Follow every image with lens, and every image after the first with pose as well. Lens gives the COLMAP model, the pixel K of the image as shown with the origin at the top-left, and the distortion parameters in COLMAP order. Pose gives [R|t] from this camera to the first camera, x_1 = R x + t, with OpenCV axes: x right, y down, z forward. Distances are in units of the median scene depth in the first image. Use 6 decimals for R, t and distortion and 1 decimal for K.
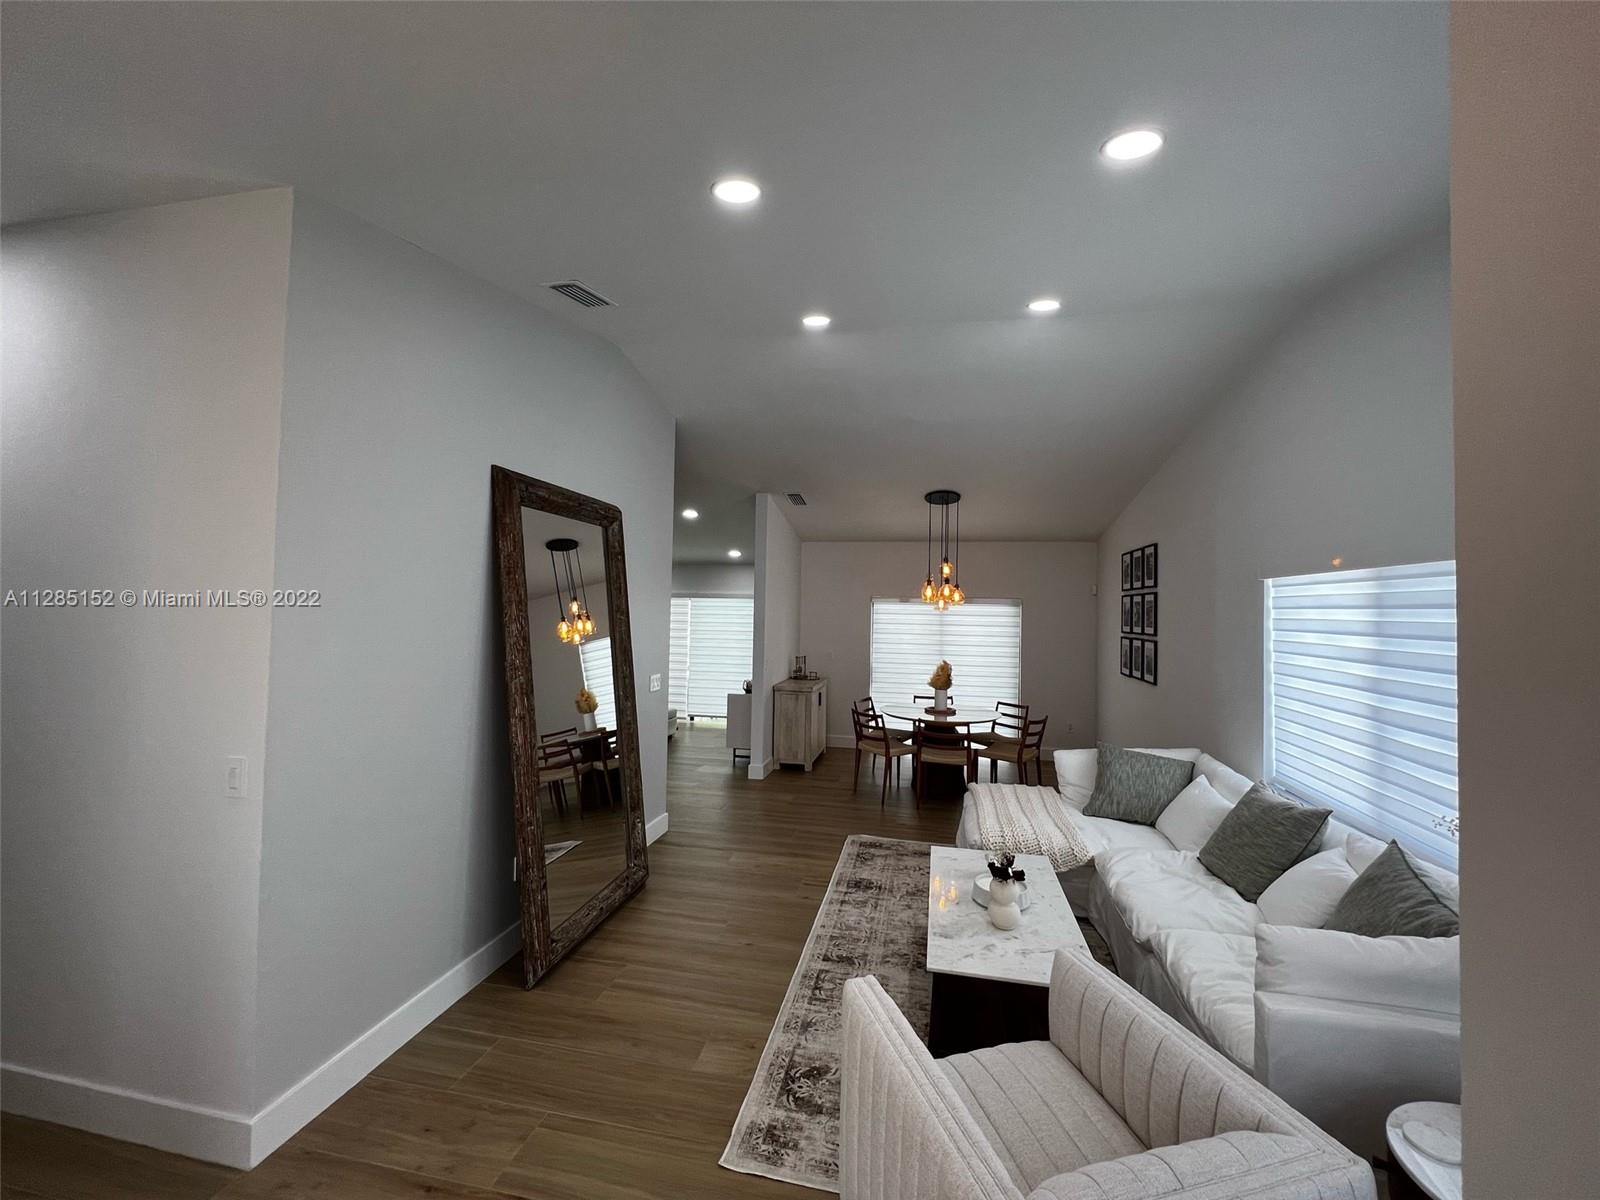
lens RADIAL K [[641.3, 0, 803.7], [0, 641.3, 596.9], [0, 0, 1]] dist [0.002232, 0.000498]
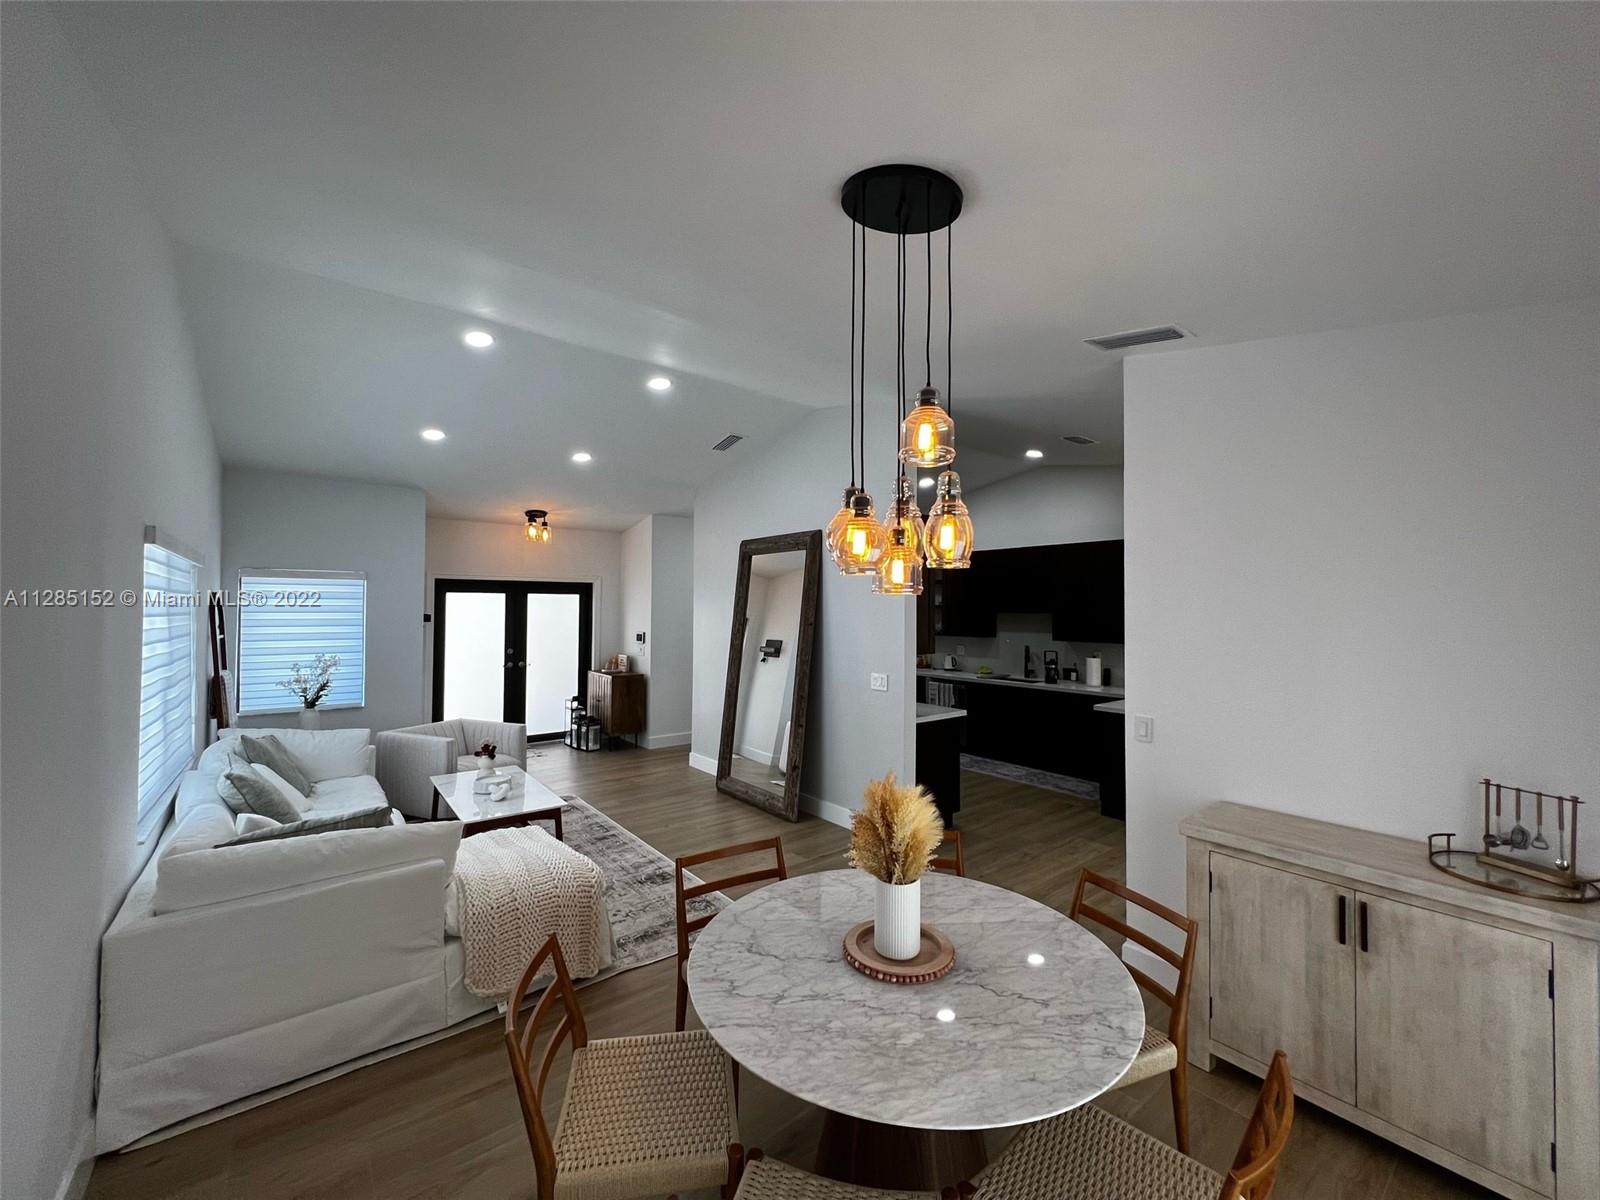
lens RADIAL K [[634.1, 0, 806.9], [0, 634.1, 600.0], [0, 0, 1]] dist [0.000150, -0.000004]
pose [[-0.629220, -0.032432, -0.776550, 0.923142], [-0.006804, 0.999321, -0.036223, 0.058898], [0.777198, -0.017509, -0.629013, 2.292593]]
